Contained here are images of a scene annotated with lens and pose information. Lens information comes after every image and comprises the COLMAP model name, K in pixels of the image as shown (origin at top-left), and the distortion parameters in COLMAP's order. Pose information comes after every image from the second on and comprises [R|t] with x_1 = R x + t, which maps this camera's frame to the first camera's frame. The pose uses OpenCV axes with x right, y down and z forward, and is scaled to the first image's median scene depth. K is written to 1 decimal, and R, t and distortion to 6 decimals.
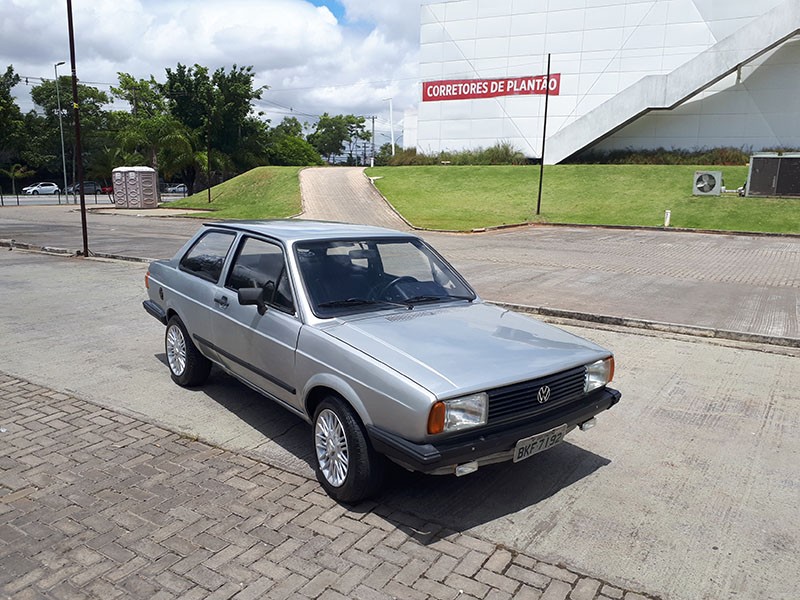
lens RADIAL K [[652.6, 0, 400.0], [0, 652.6, 300.0], [0, 0, 1]] dist [0.004907, -0.004426]
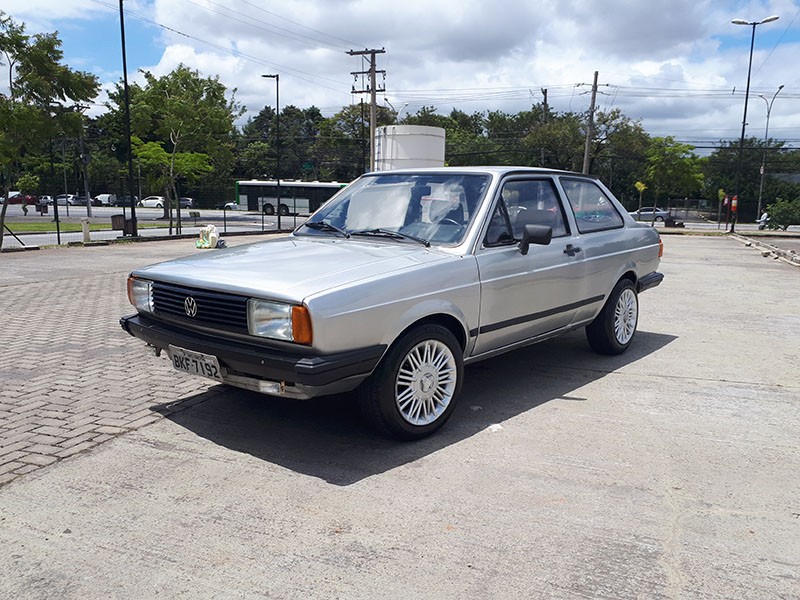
lens RADIAL K [[642.6, 0, 397.9], [0, 642.6, 314.2], [0, 0, 1]] dist [0.006792, 0.005473]
pose [[0.182159, 0.153668, -0.971187, 0.081828], [-0.191186, 0.974397, 0.118317, -0.000186], [0.964503, 0.164125, 0.206874, 0.079773]]
